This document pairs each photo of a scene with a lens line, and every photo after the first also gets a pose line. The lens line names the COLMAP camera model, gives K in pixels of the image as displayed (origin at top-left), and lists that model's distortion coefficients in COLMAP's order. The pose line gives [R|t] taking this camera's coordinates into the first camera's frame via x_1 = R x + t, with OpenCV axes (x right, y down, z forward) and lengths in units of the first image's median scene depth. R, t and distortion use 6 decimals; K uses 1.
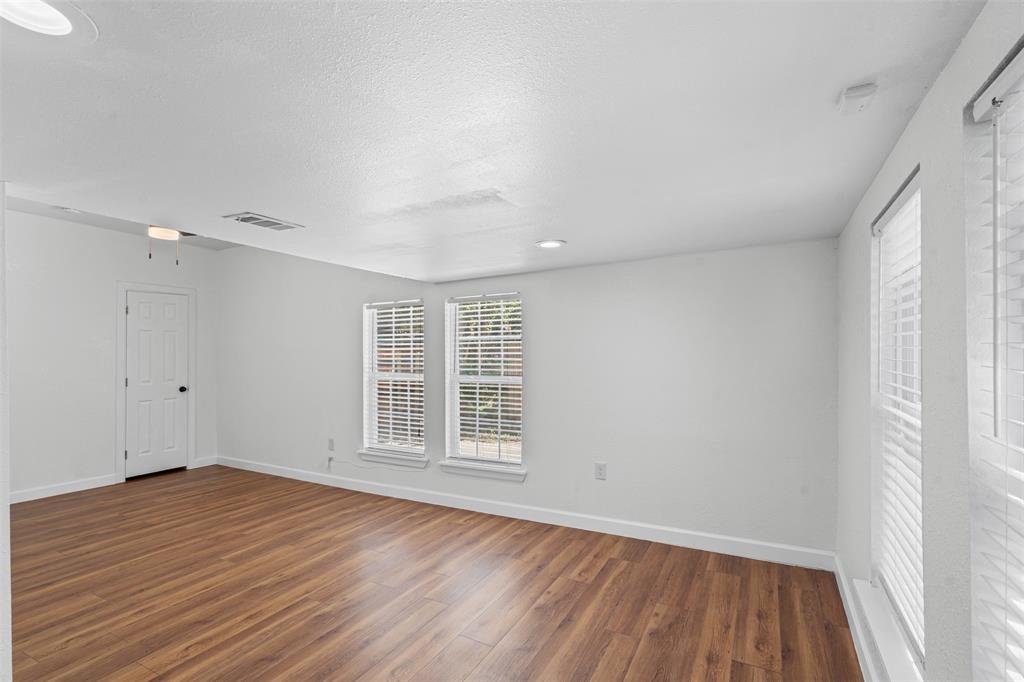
lens RADIAL K [[471.4, 0, 509.8], [0, 471.4, 338.9], [0, 0, 1]] dist [-0.000315, 0.000043]
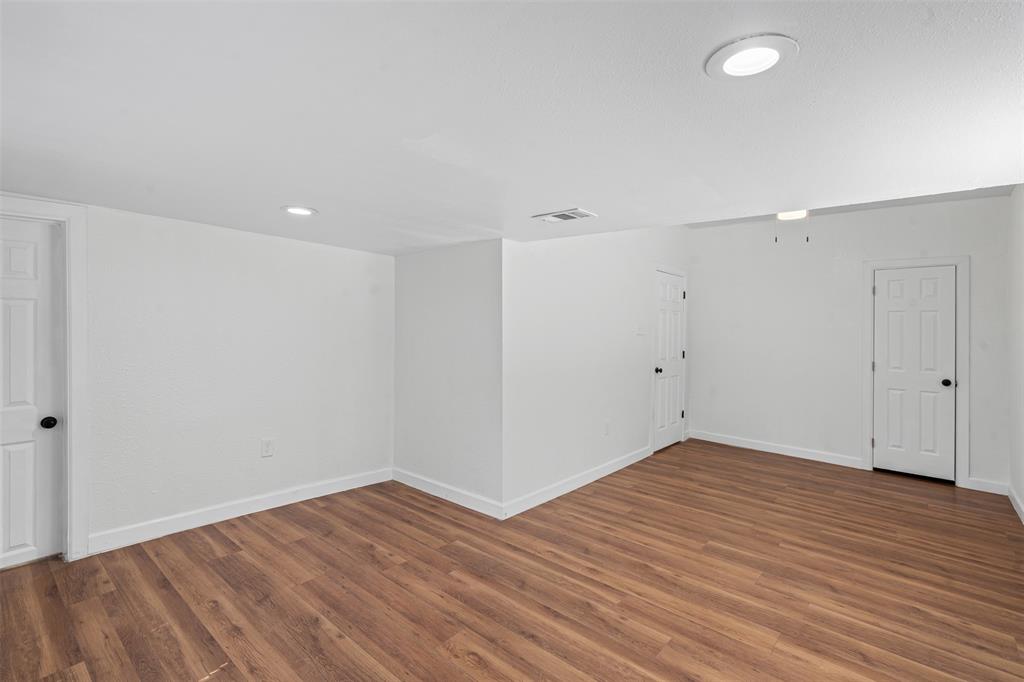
lens RADIAL K [[471.4, 0, 509.8], [0, 471.4, 338.9], [0, 0, 1]] dist [-0.000315, 0.000043]
pose [[-0.204942, 0.028573, -0.978357, 0.364054], [0.002750, 0.999587, 0.028617, 0.011137], [0.978770, 0.003175, -0.204936, 0.679285]]
